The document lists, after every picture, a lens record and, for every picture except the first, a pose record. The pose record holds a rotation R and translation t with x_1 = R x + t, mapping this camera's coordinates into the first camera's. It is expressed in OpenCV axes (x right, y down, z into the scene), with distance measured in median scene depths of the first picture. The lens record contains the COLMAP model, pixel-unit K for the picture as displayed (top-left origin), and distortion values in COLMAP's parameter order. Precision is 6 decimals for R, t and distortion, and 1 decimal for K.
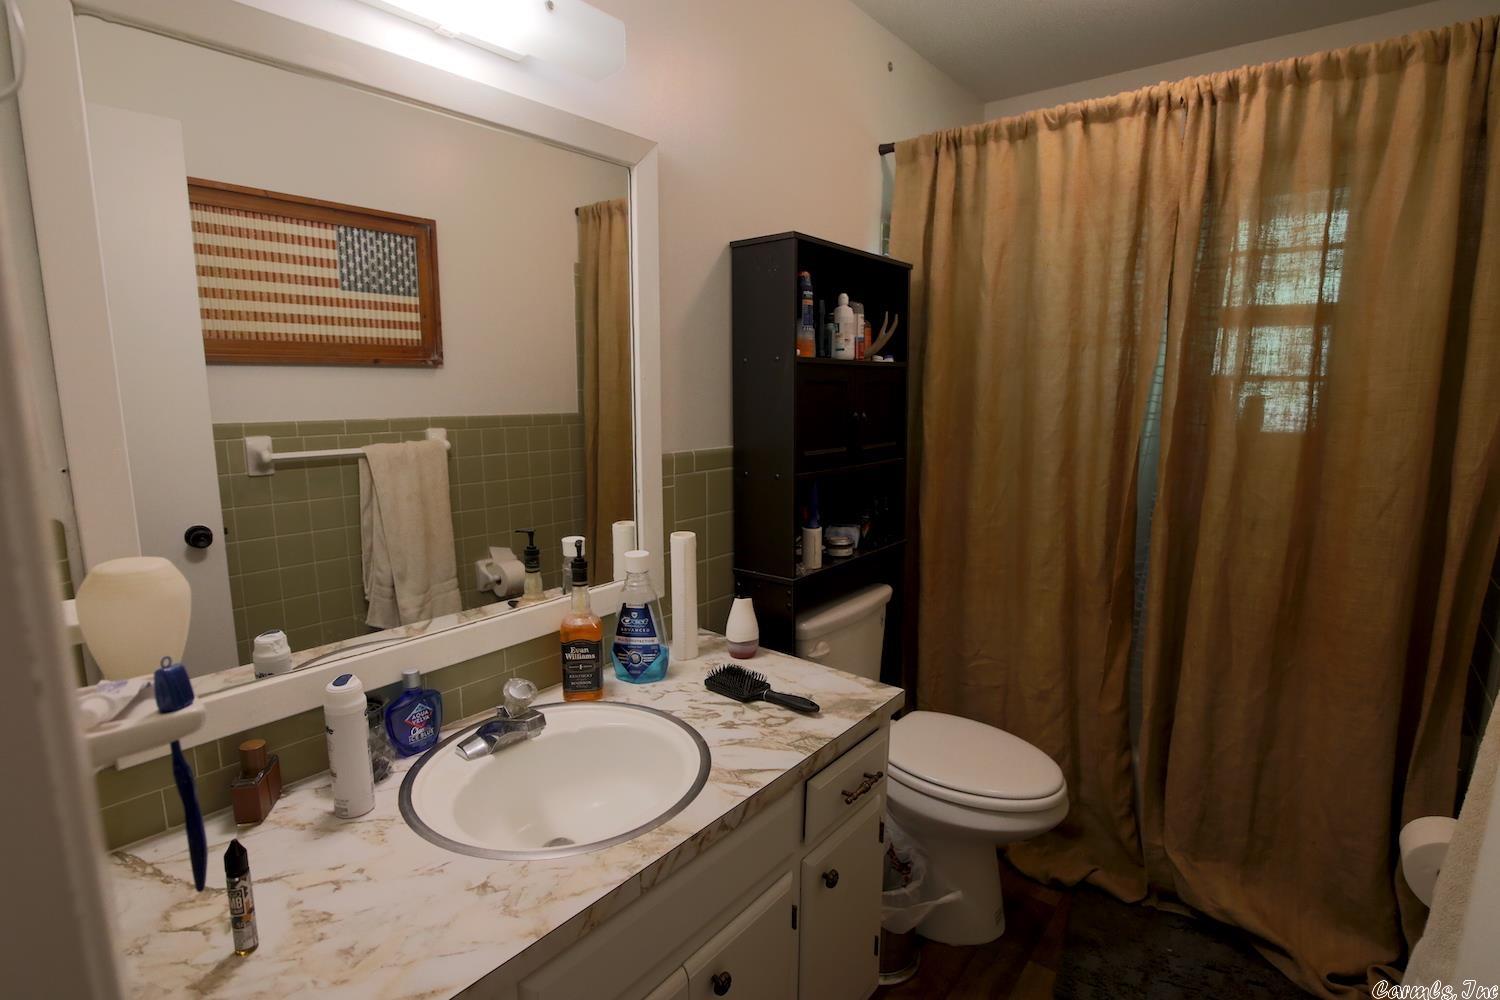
lens RADIAL K [[724.0, 0, 751.1], [0, 724.0, 502.5], [0, 0, 1]] dist [-0.022348, 0.000955]
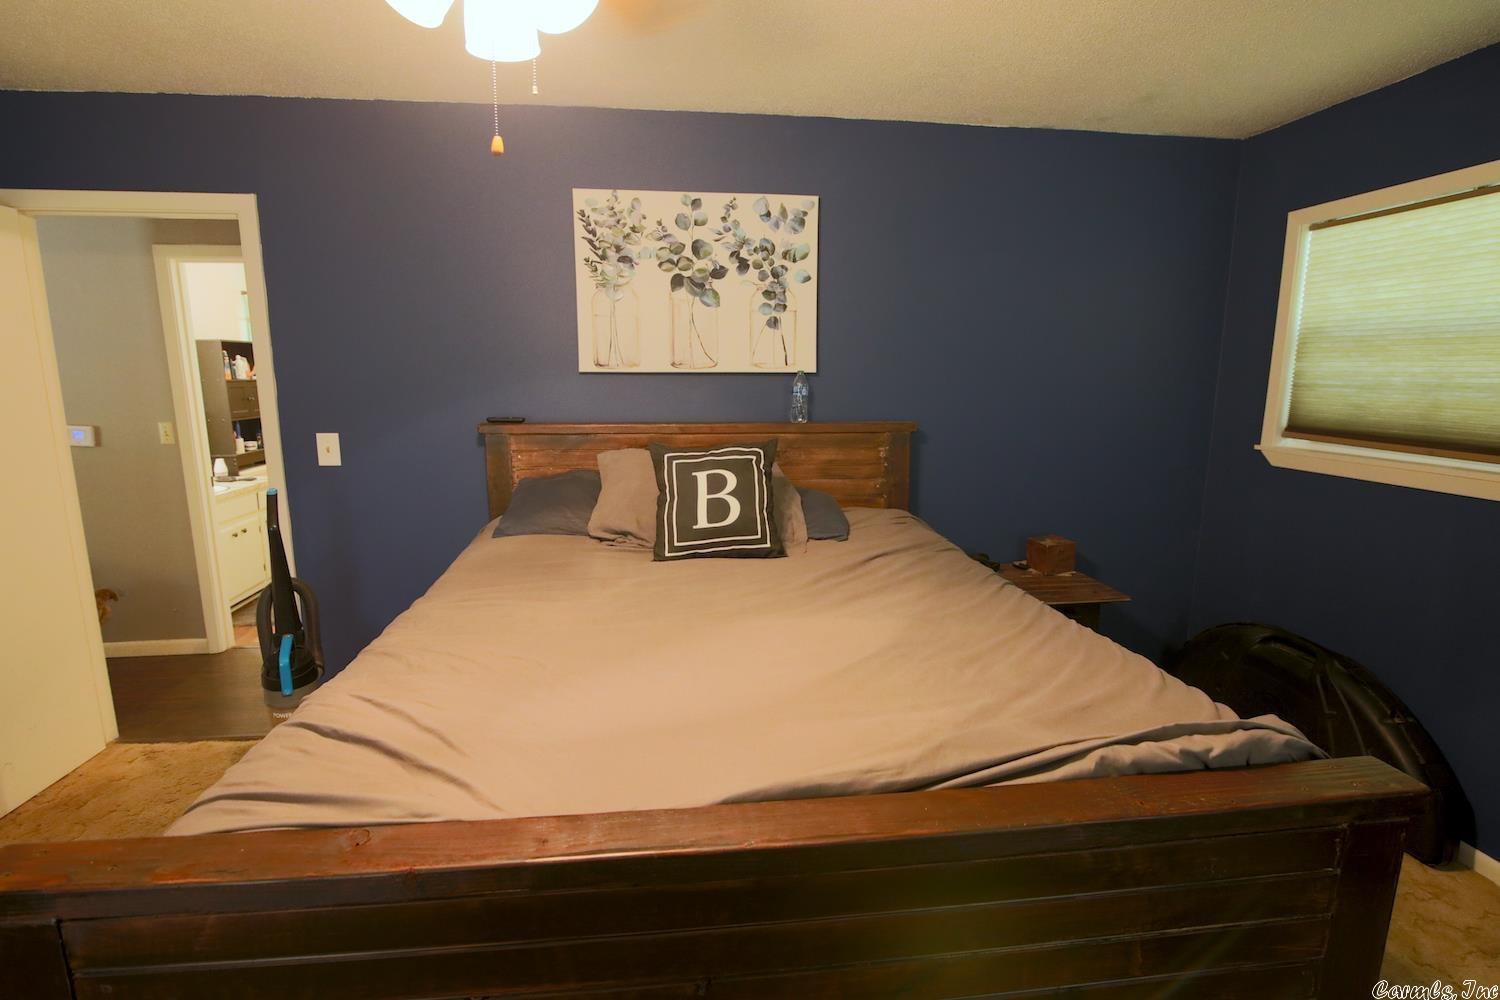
lens RADIAL K [[724.0, 0, 751.1], [0, 724.0, 502.5], [0, 0, 1]] dist [-0.022348, 0.000955]
pose [[0.691233, -0.130157, 0.710814, -0.563693], [0.126076, 0.990281, 0.058727, 0.375471], [-0.711549, 0.049022, 0.700925, -2.418611]]
